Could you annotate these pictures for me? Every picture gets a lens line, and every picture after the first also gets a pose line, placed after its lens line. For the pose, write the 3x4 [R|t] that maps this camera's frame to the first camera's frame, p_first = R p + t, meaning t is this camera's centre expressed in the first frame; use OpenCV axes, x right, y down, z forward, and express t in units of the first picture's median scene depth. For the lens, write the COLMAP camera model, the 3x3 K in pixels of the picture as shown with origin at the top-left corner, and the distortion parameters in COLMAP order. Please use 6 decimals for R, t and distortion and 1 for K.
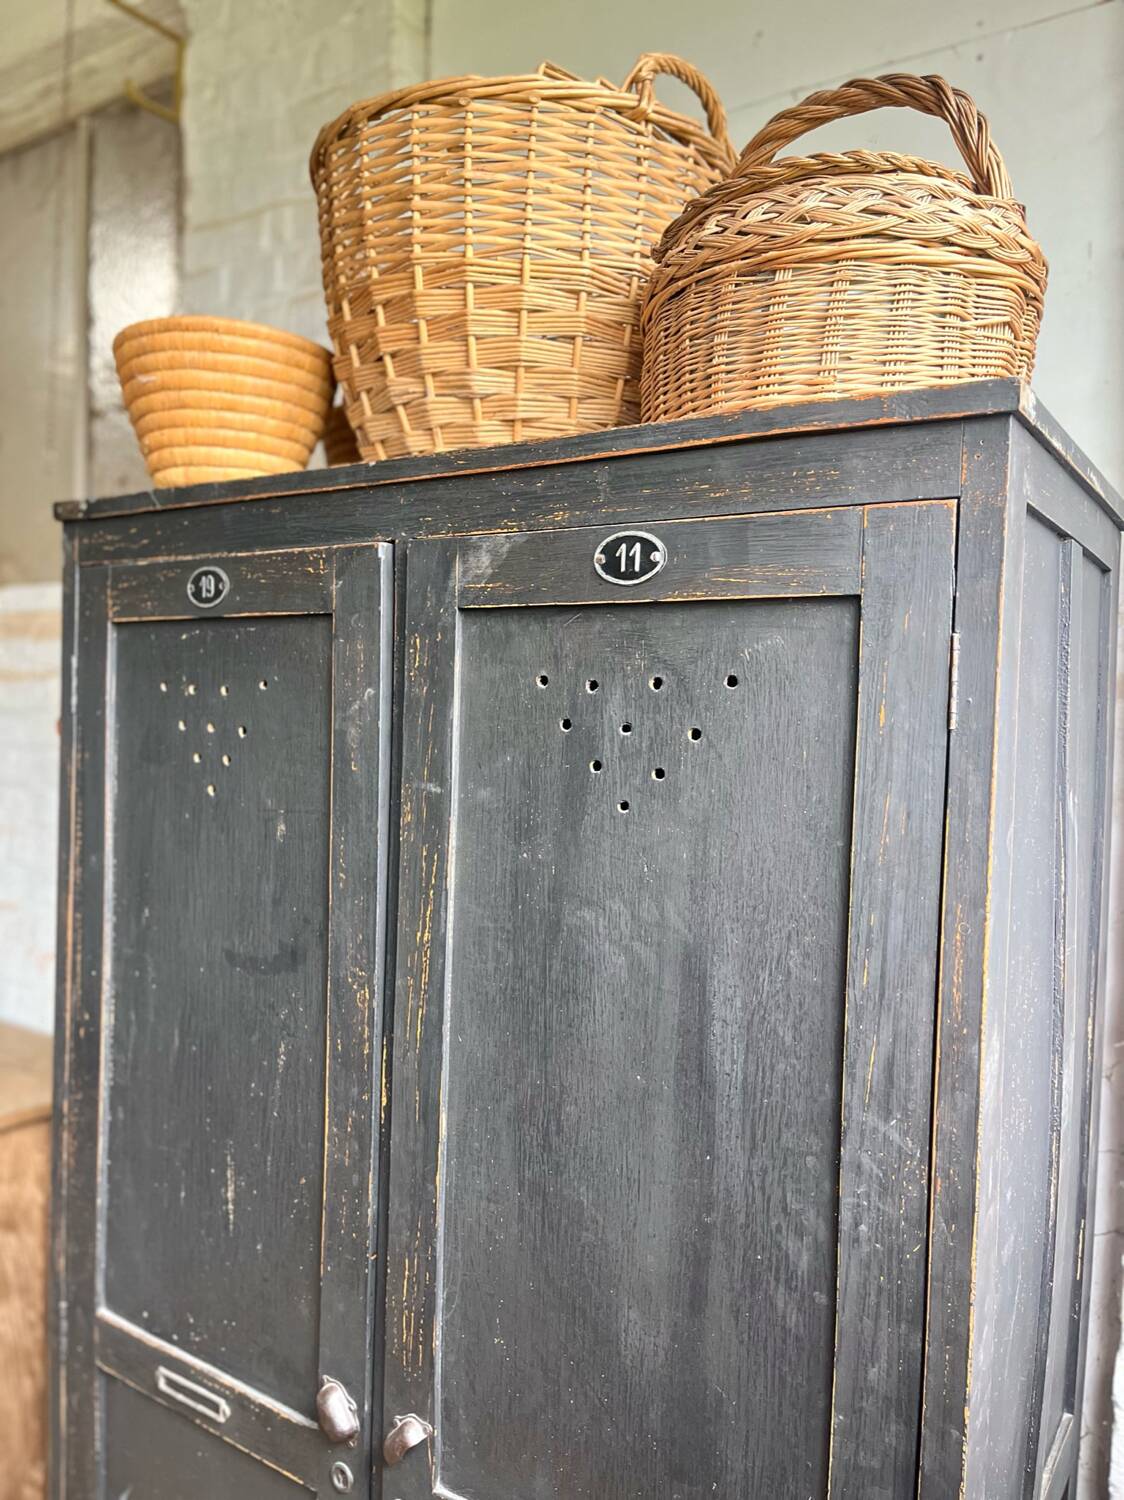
lens RADIAL K [[1130.1, 0, 572.6], [0, 1130.1, 753.3], [0, 0, 1]] dist [0.072865, -0.099911]
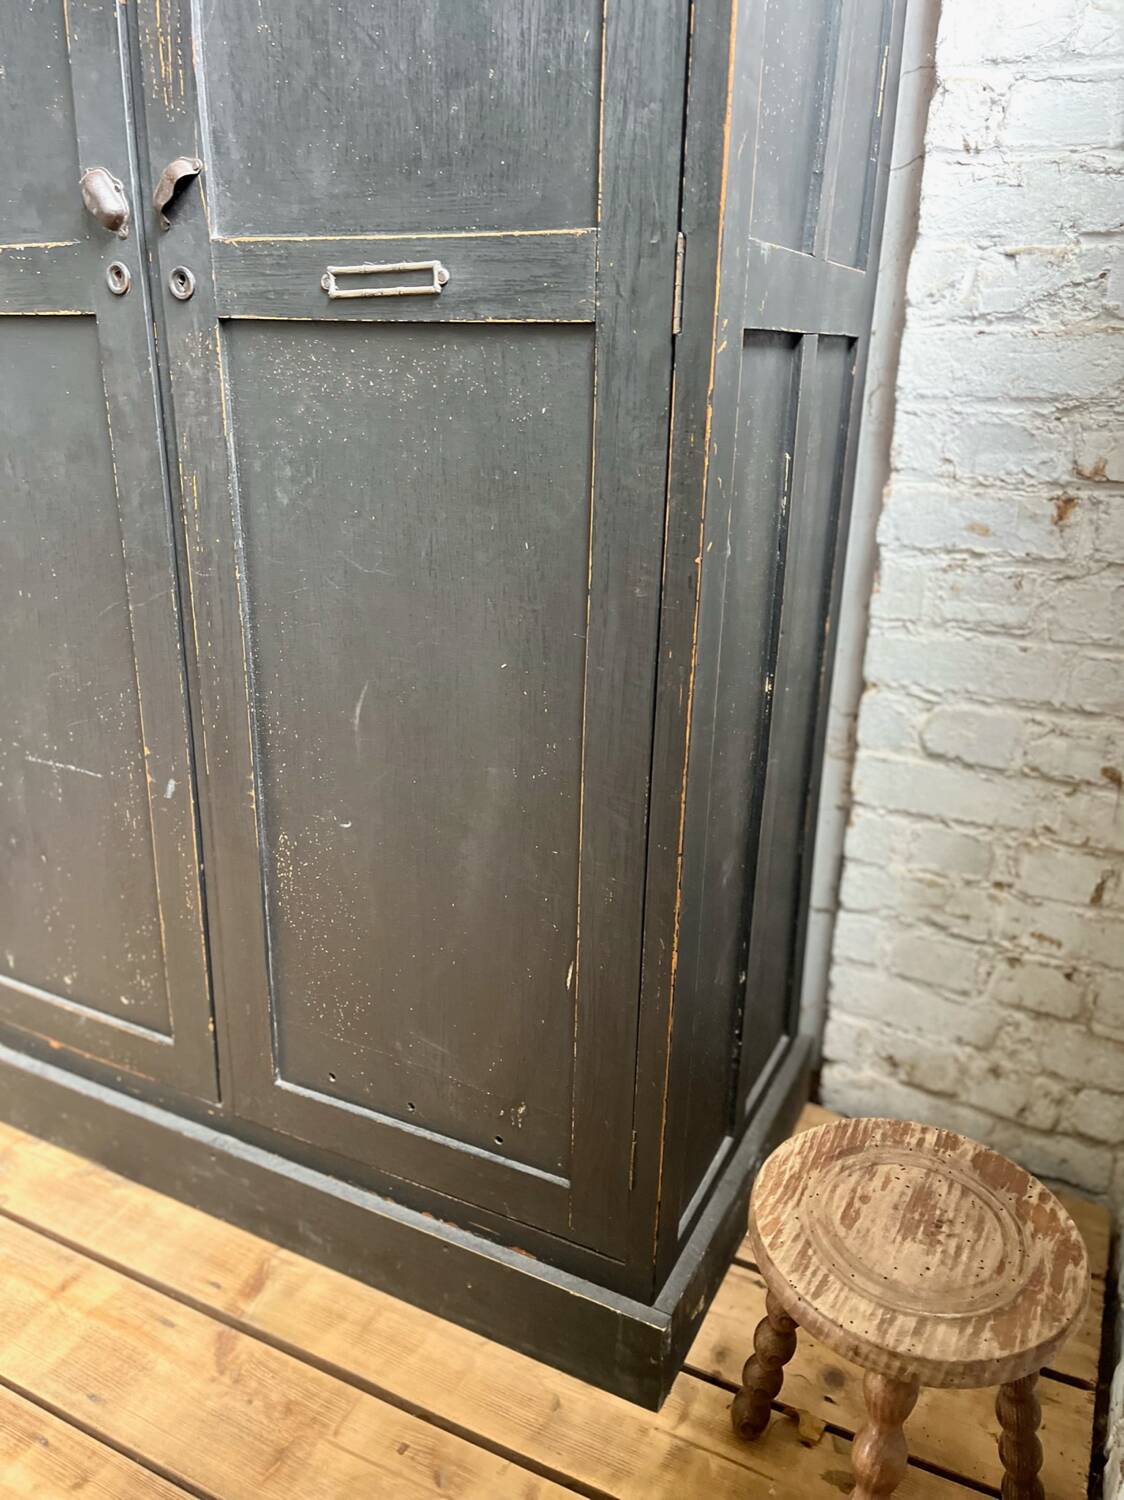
lens RADIAL K [[1130.1, 0, 559.2], [0, 1130.1, 755.5], [0, 0, 1]] dist [0.072865, -0.099911]
pose [[0.992935, -0.049740, 0.107731, 0.045756], [0.014219, 0.951234, 0.308143, 0.823671], [-0.117805, -0.304434, 0.945220, -0.073107]]
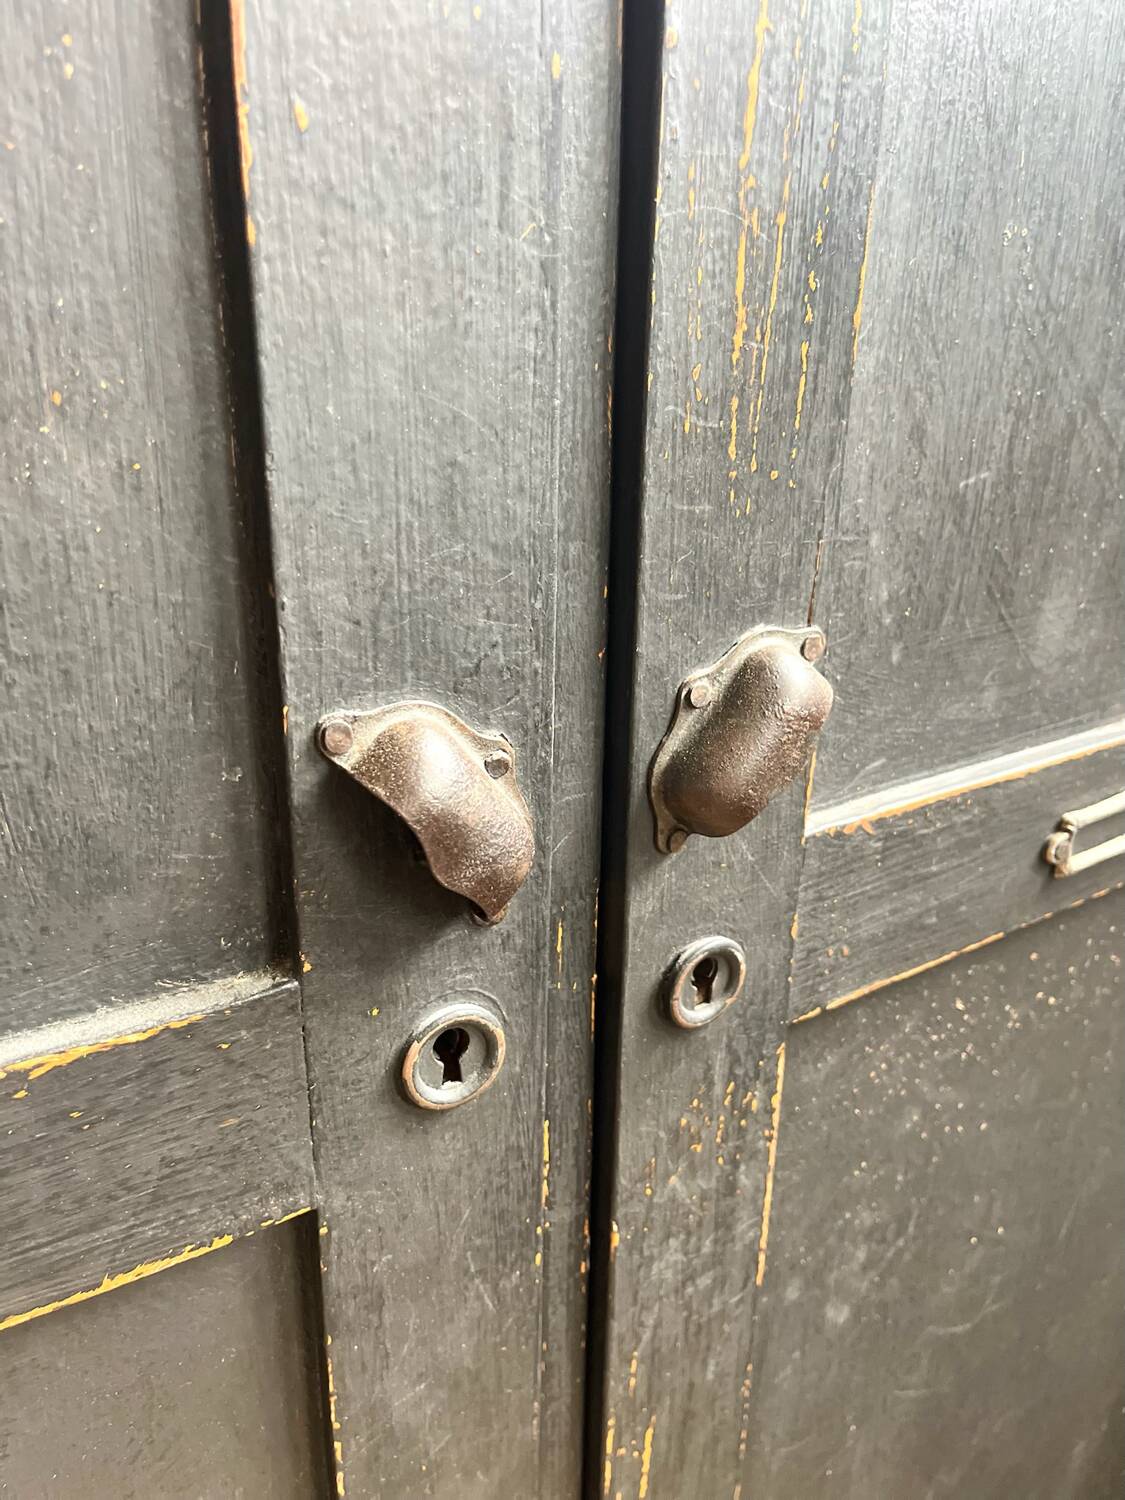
lens RADIAL K [[1130.1, 0, 556.7], [0, 1130.1, 748.6], [0, 0, 1]] dist [0.072865, -0.099911]
pose [[0.416026, -0.352260, 0.838353, -0.429850], [0.025291, 0.926048, 0.376557, 0.545009], [-0.909001, -0.135455, 0.394169, 1.015106]]
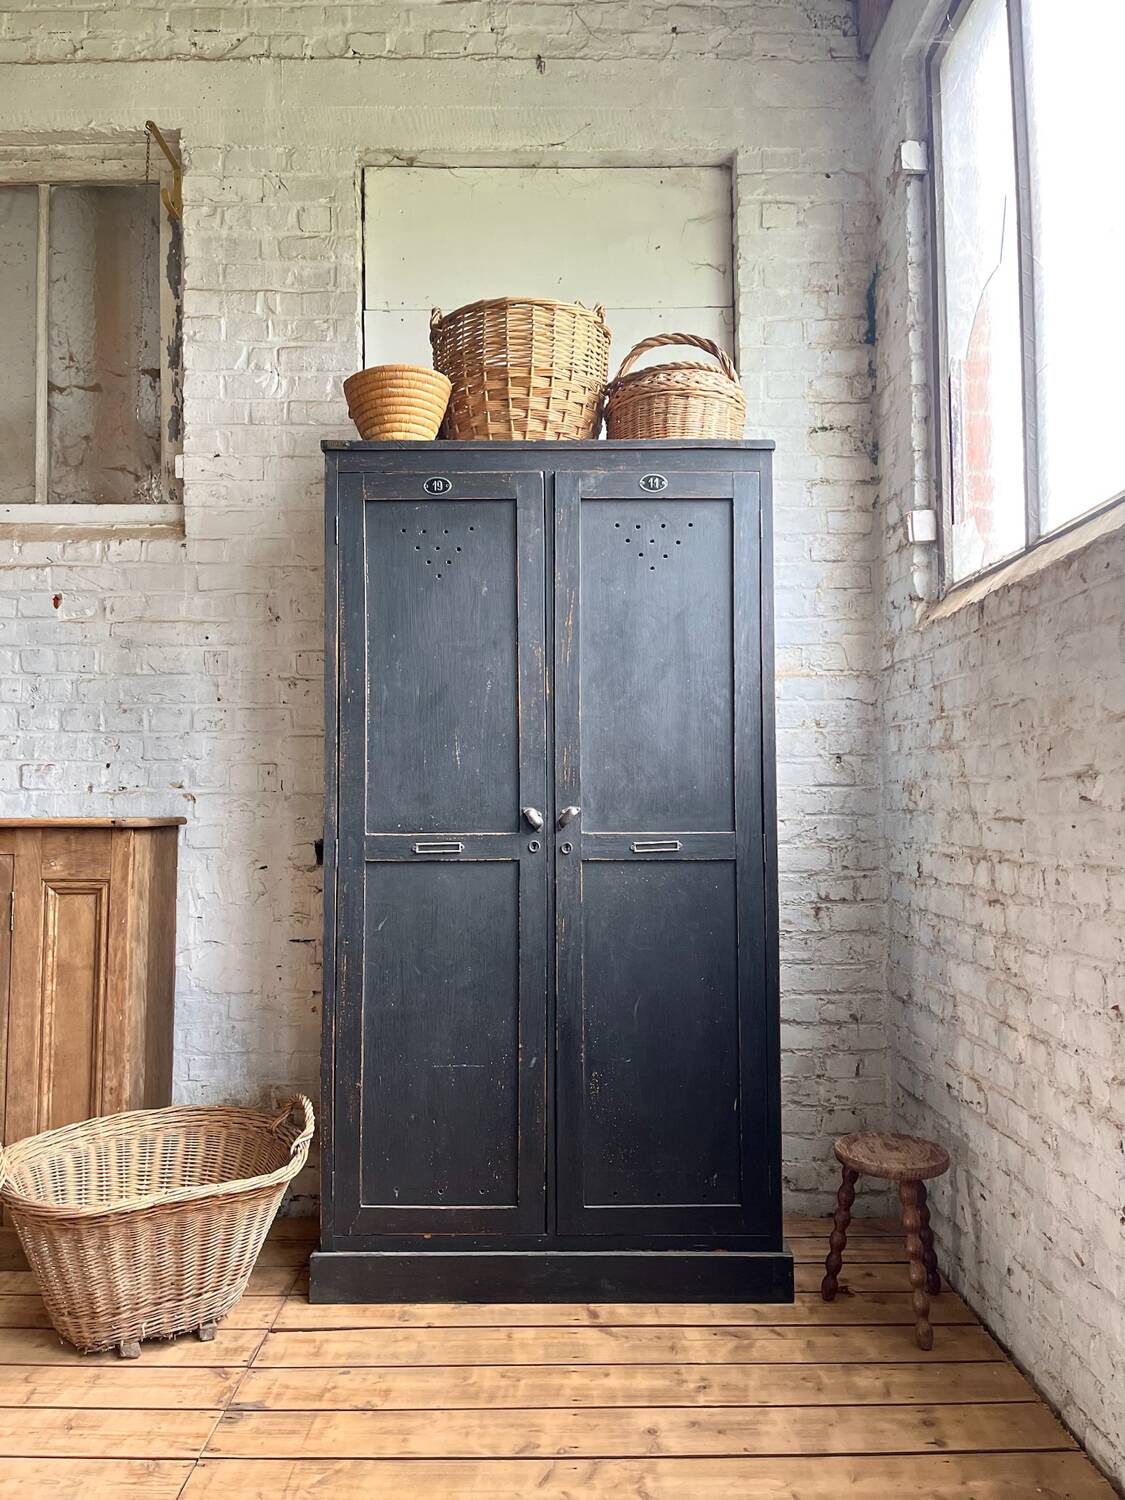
lens RADIAL K [[1130.1, 0, 558.2], [0, 1130.1, 761.0], [0, 0, 1]] dist [0.072865, -0.099911]
pose [[0.832543, -0.011894, 0.553833, -1.717111], [0.047555, 0.997613, -0.050063, 0.654195], [-0.551915, 0.068017, 0.831122, -1.215697]]
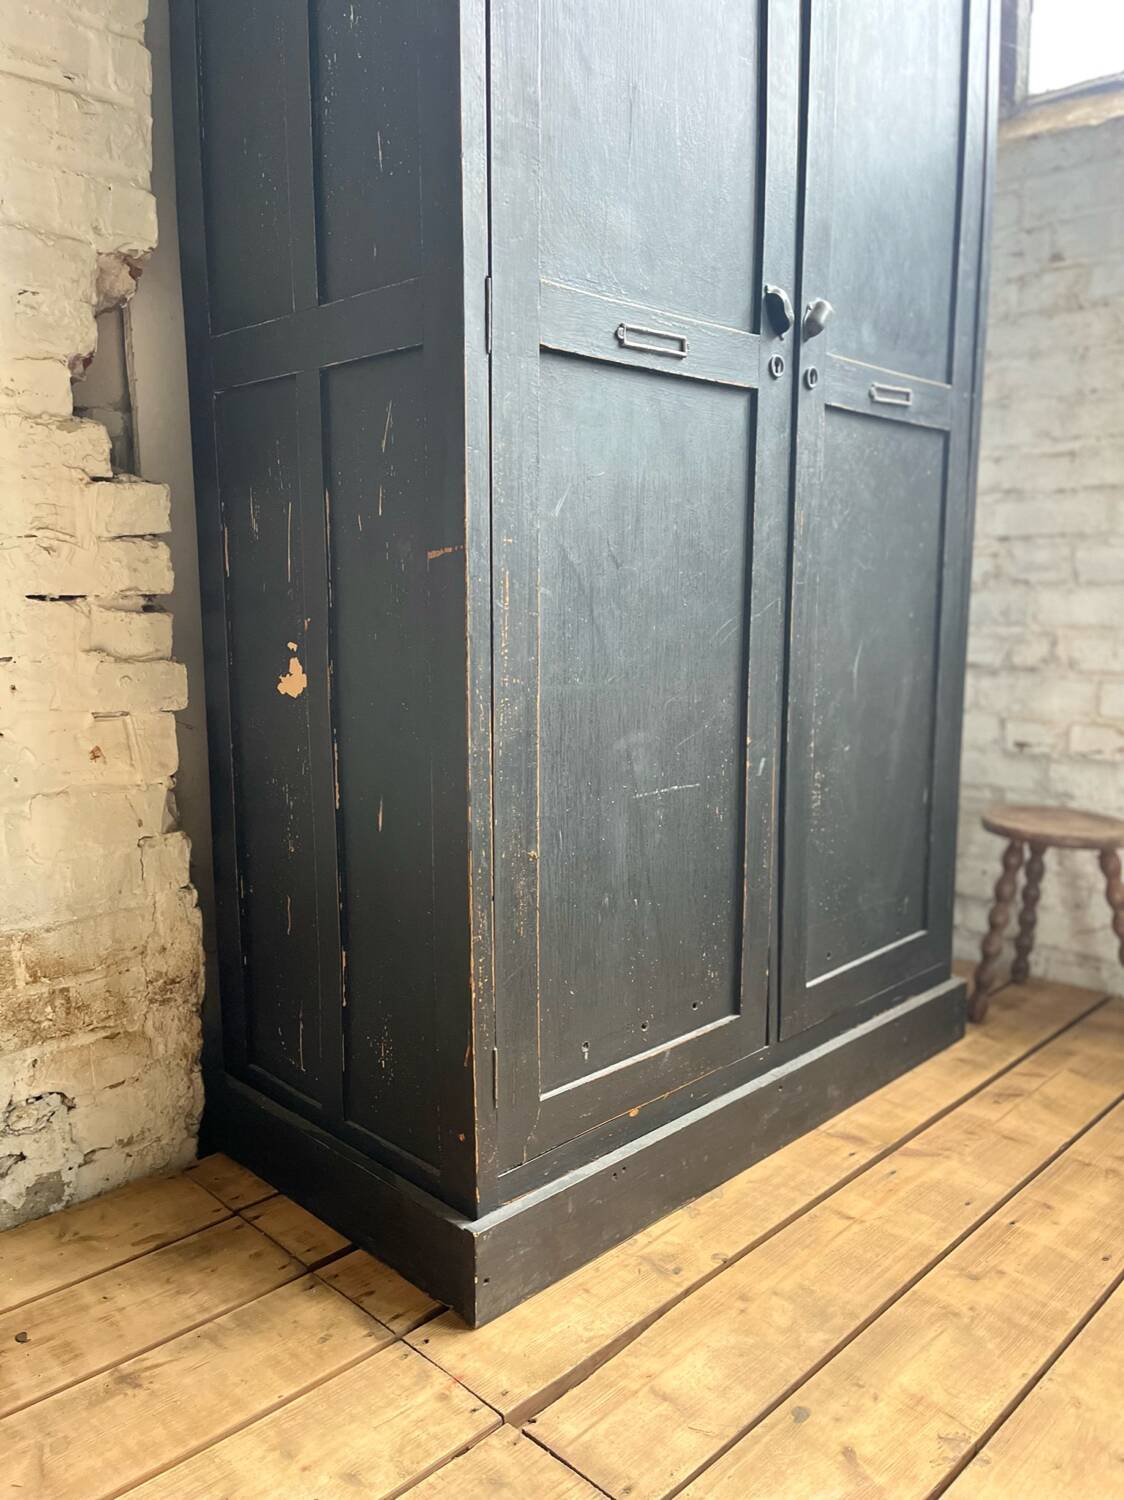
lens RADIAL K [[1130.1, 0, 570.6], [0, 1130.1, 765.5], [0, 0, 1]] dist [0.072865, -0.099911]
pose [[0.189123, -0.181859, 0.964966, -1.788808], [0.037320, 0.983322, 0.178004, 0.956081], [-0.981244, 0.002348, 0.192756, 1.119649]]
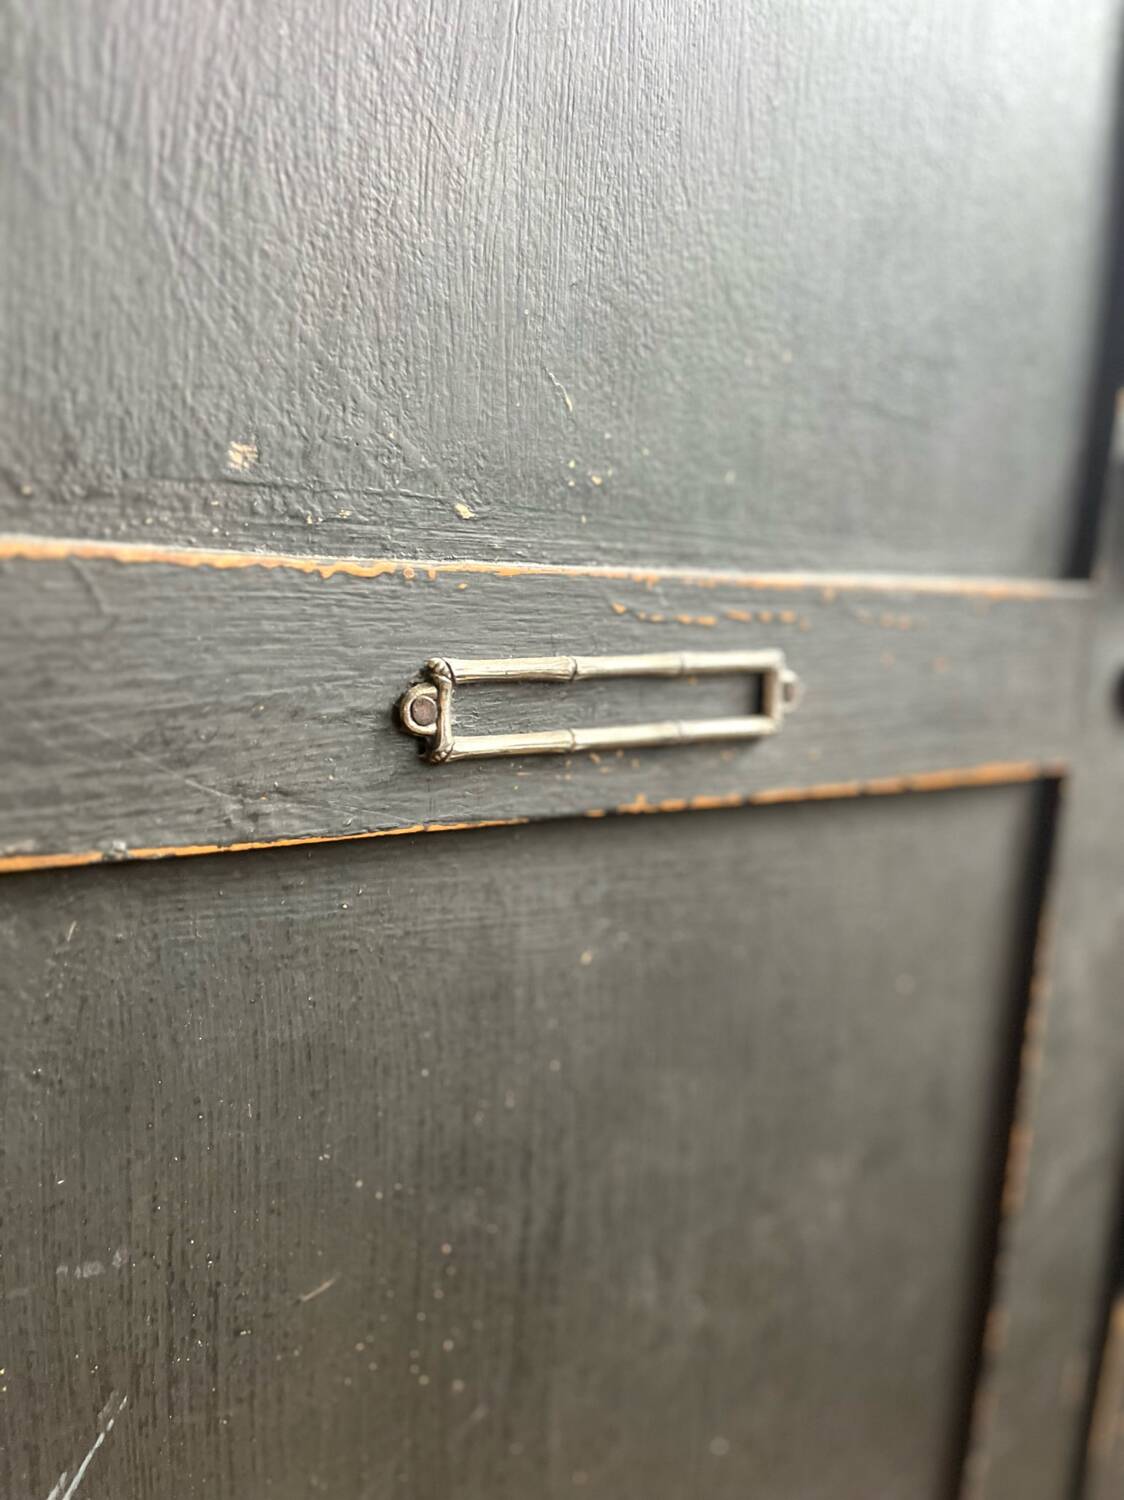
lens RADIAL K [[1130.1, 0, 557.0], [0, 1130.1, 743.0], [0, 0, 1]] dist [0.072865, -0.099911]
pose [[0.403649, -0.166814, 0.899578, -0.702541], [-0.014747, 0.981924, 0.188701, 0.668328], [-0.914795, -0.089435, 0.393893, 1.171311]]
